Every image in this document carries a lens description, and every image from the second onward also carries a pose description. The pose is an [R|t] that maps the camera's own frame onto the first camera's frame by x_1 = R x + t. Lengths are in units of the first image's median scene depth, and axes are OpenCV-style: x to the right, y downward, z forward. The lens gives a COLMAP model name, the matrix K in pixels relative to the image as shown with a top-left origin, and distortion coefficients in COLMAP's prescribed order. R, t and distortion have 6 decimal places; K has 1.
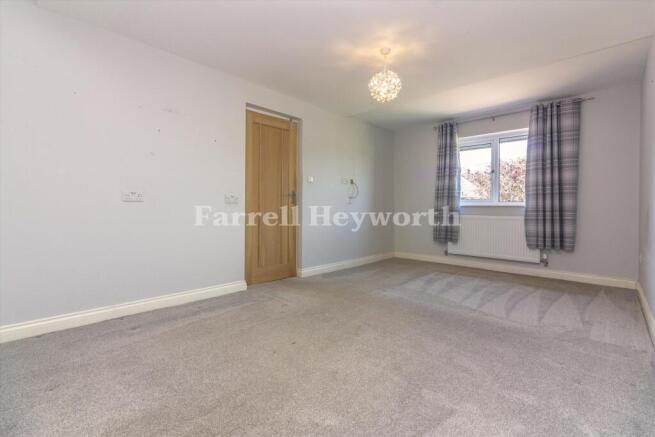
lens RADIAL K [[301.0, 0, 327.5], [0, 301.0, 215.1], [0, 0, 1]] dist [0.004449, 0.000428]
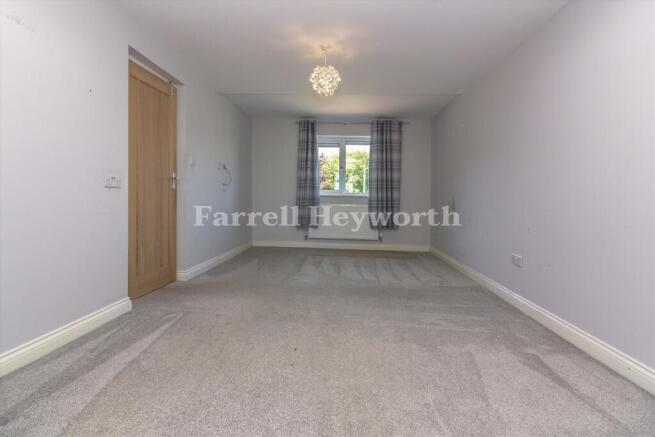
lens RADIAL K [[301.0, 0, 328.7], [0, 301.0, 204.7], [0, 0, 1]] dist [0.004449, 0.000428]
pose [[0.762868, -0.003727, 0.646543, -0.316558], [-0.002515, 0.999959, 0.008731, -0.006784], [-0.646549, -0.008287, 0.762827, 0.132044]]
